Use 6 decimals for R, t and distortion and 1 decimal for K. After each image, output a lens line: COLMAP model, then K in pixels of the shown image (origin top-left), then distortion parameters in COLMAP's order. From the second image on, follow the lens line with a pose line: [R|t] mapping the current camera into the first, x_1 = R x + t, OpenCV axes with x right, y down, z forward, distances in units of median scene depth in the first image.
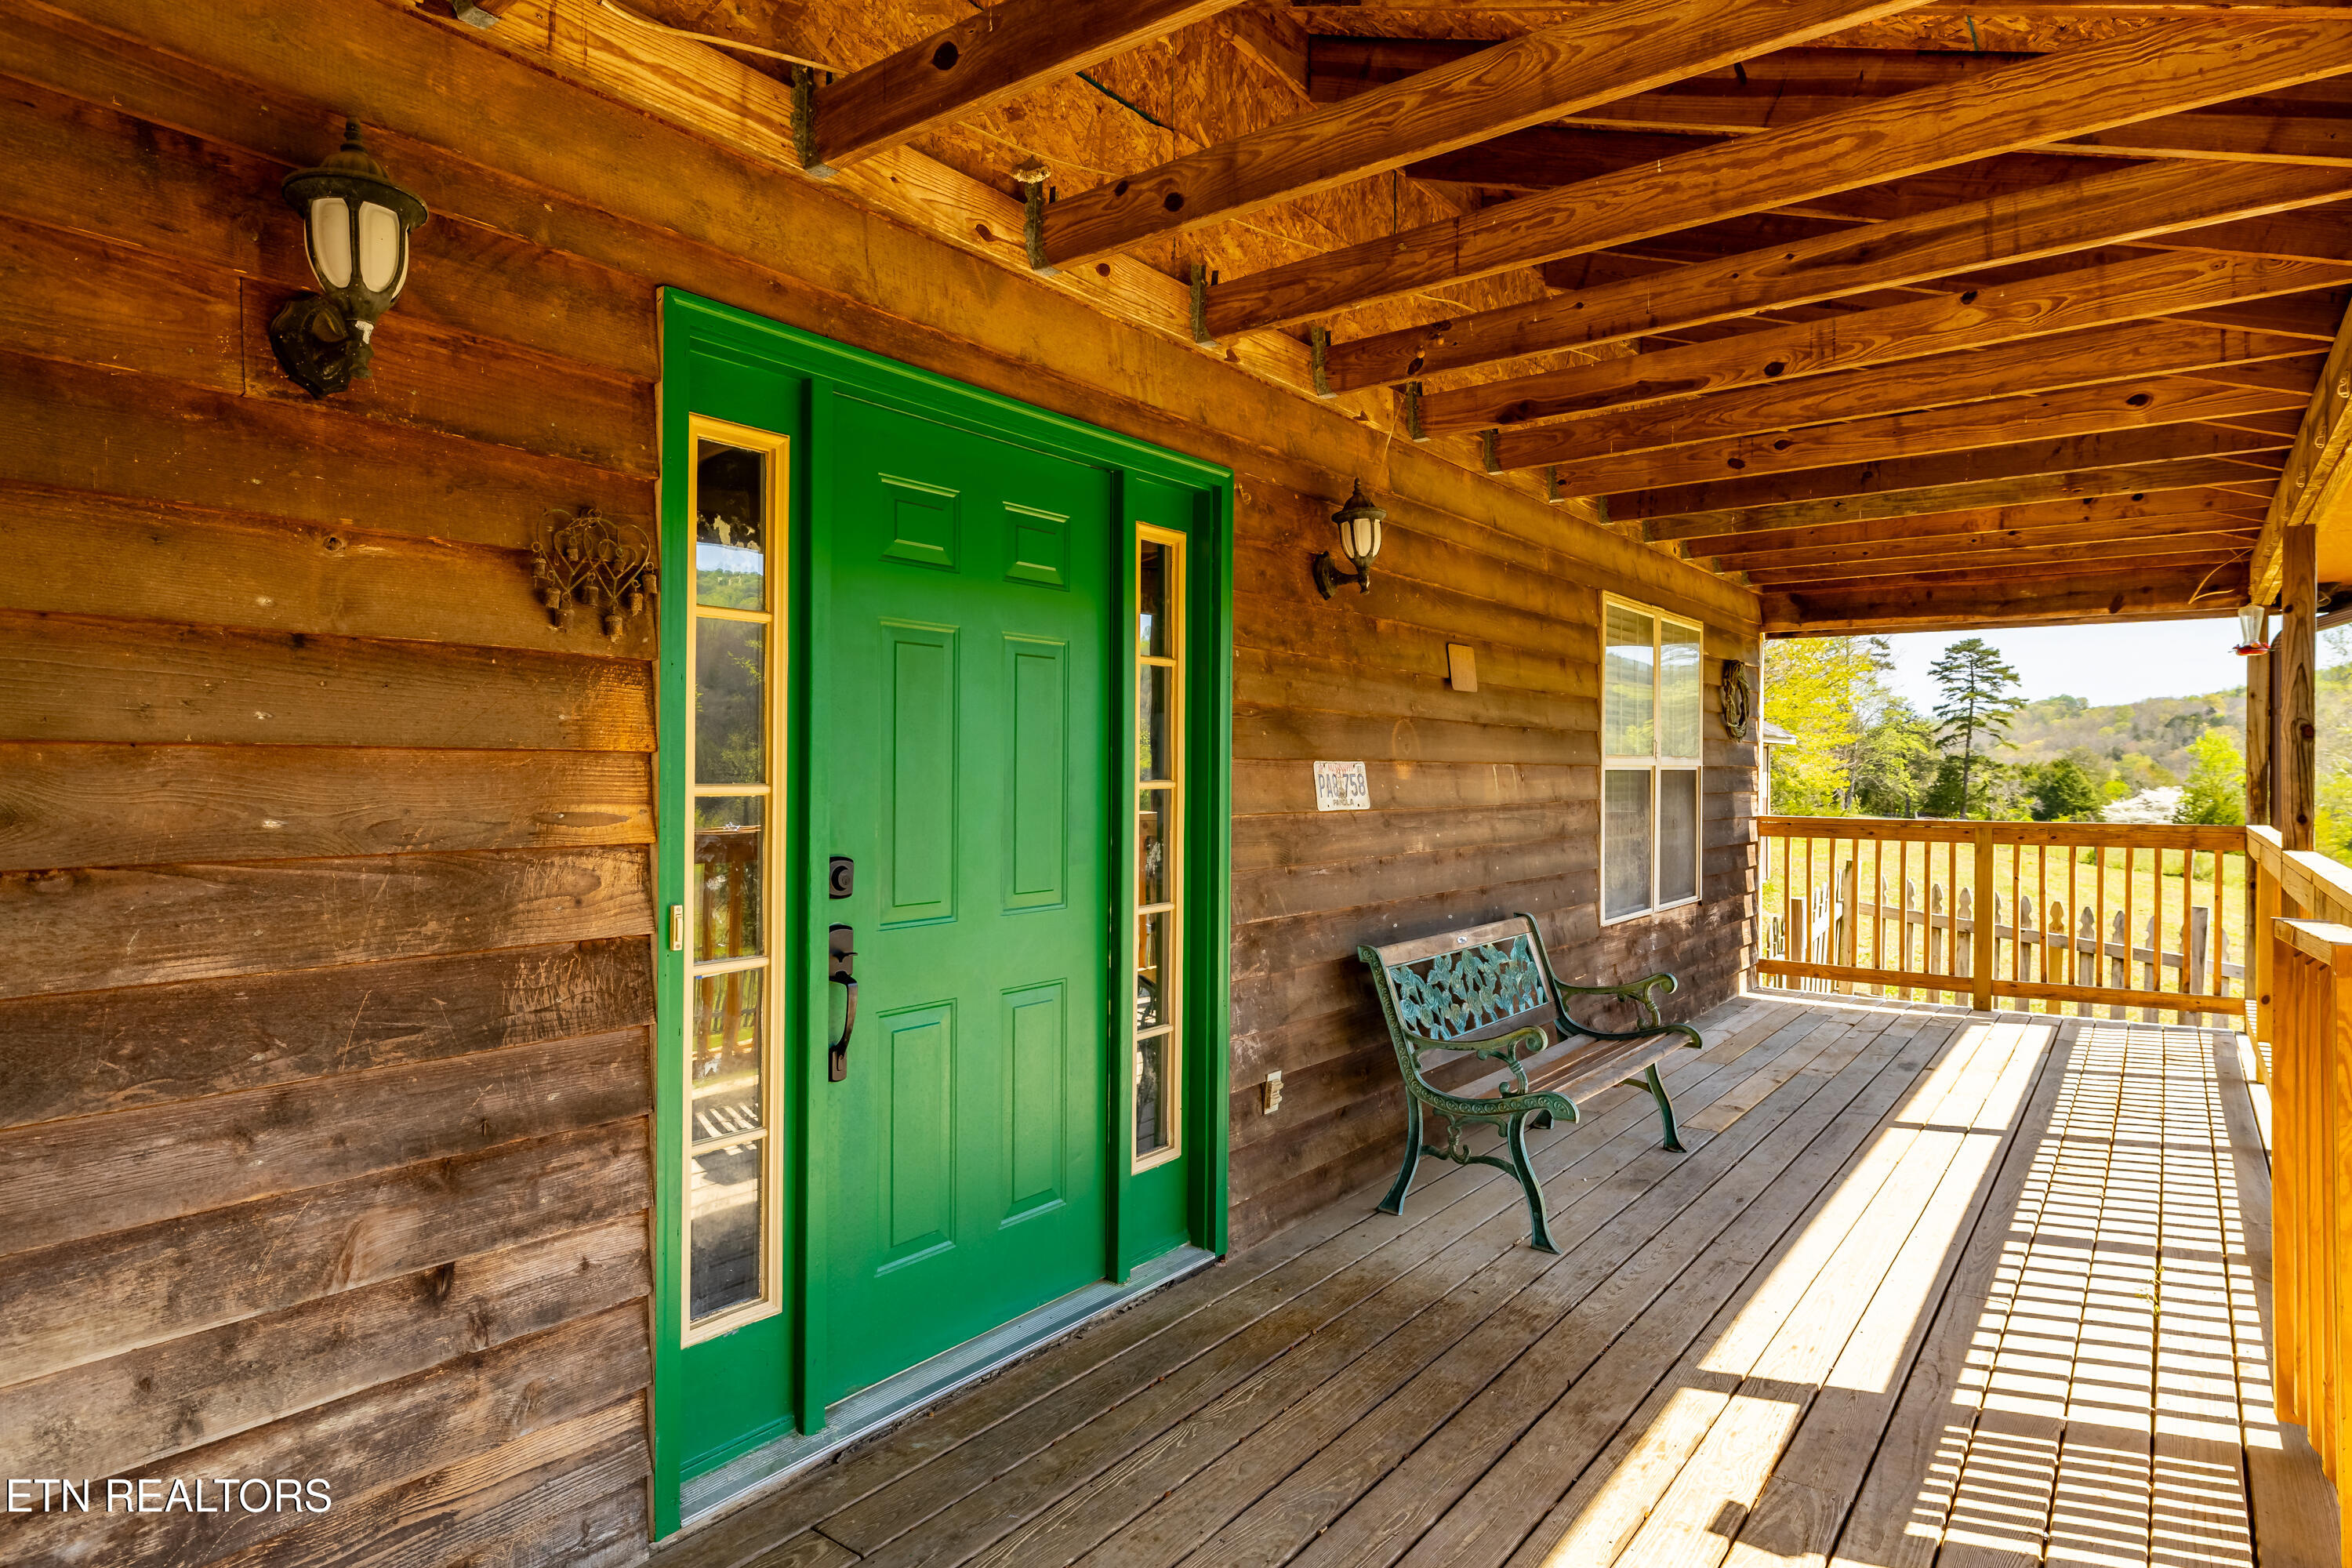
lens RADIAL K [[1331.1, 0, 1171.8], [0, 1331.1, 765.9], [0, 0, 1]] dist [-0.000608, -0.000096]
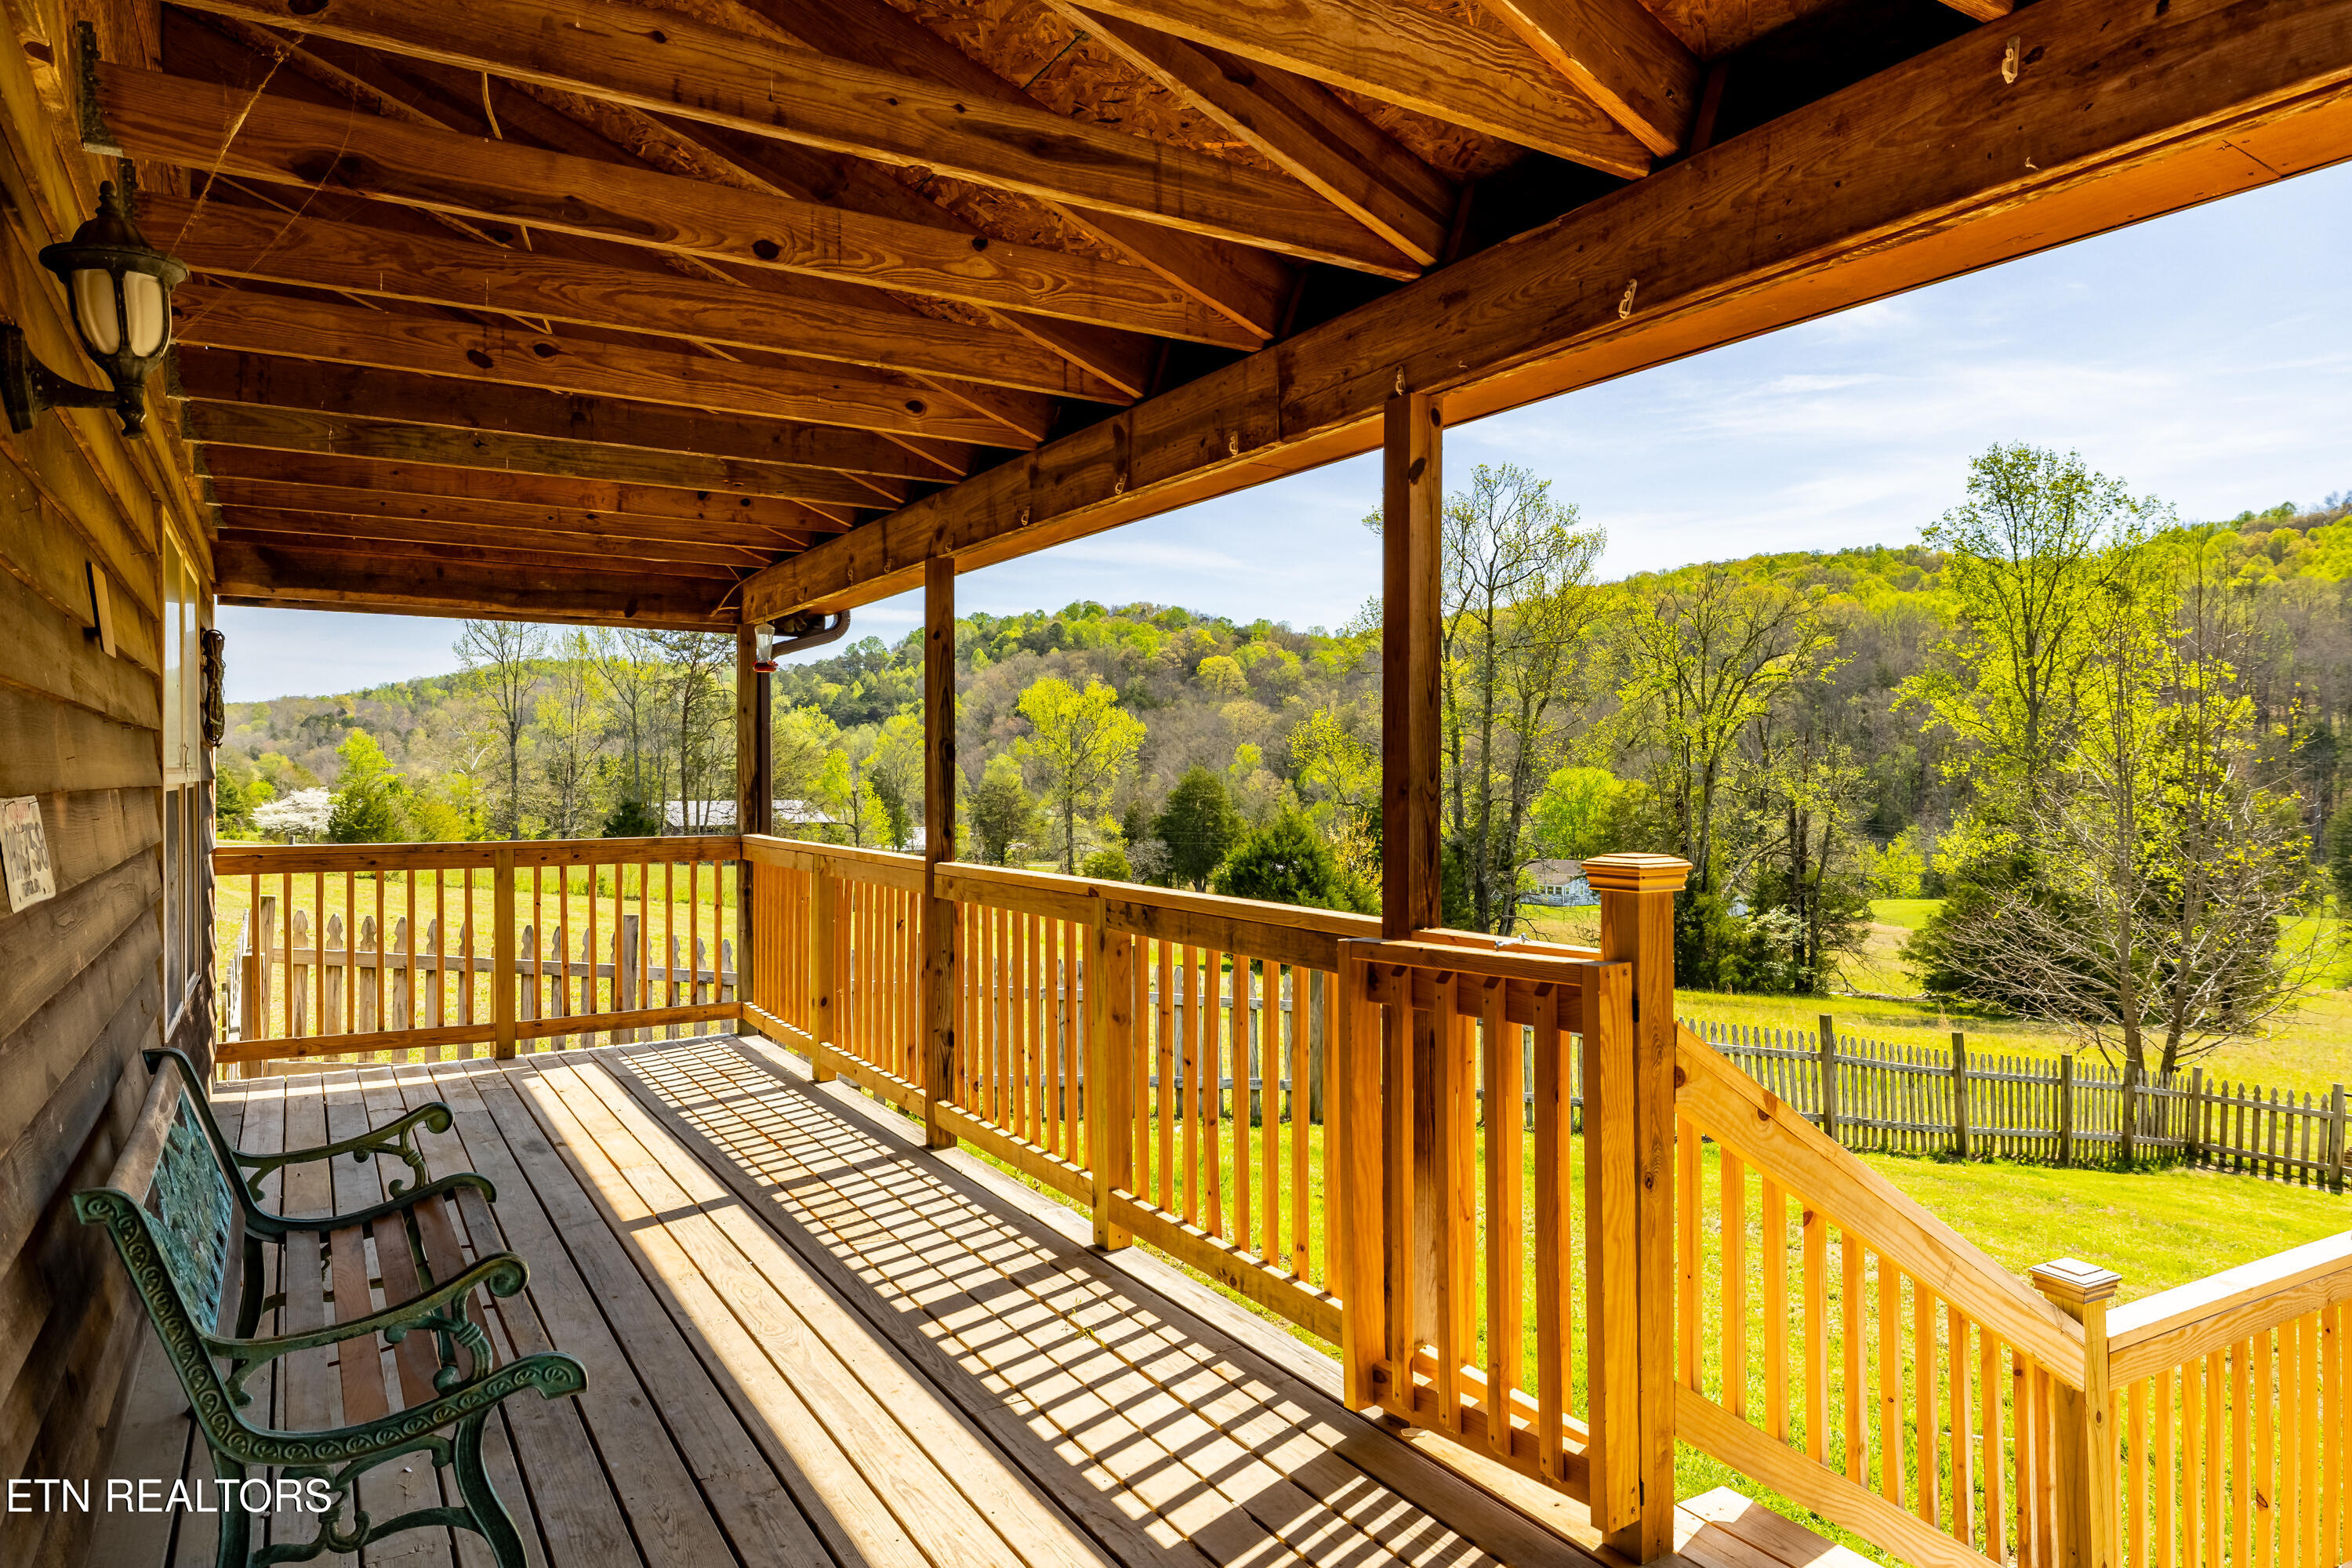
lens RADIAL K [[1432.9, 0, 1176.0], [0, 1432.9, 784.0], [0, 0, 1]] dist [0.002013, -0.000399]
pose [[0.371491, -0.009929, 0.928383, -0.183666], [-0.001951, 0.999932, 0.011475, -0.014629], [-0.928434, -0.006074, 0.371447, 0.470953]]
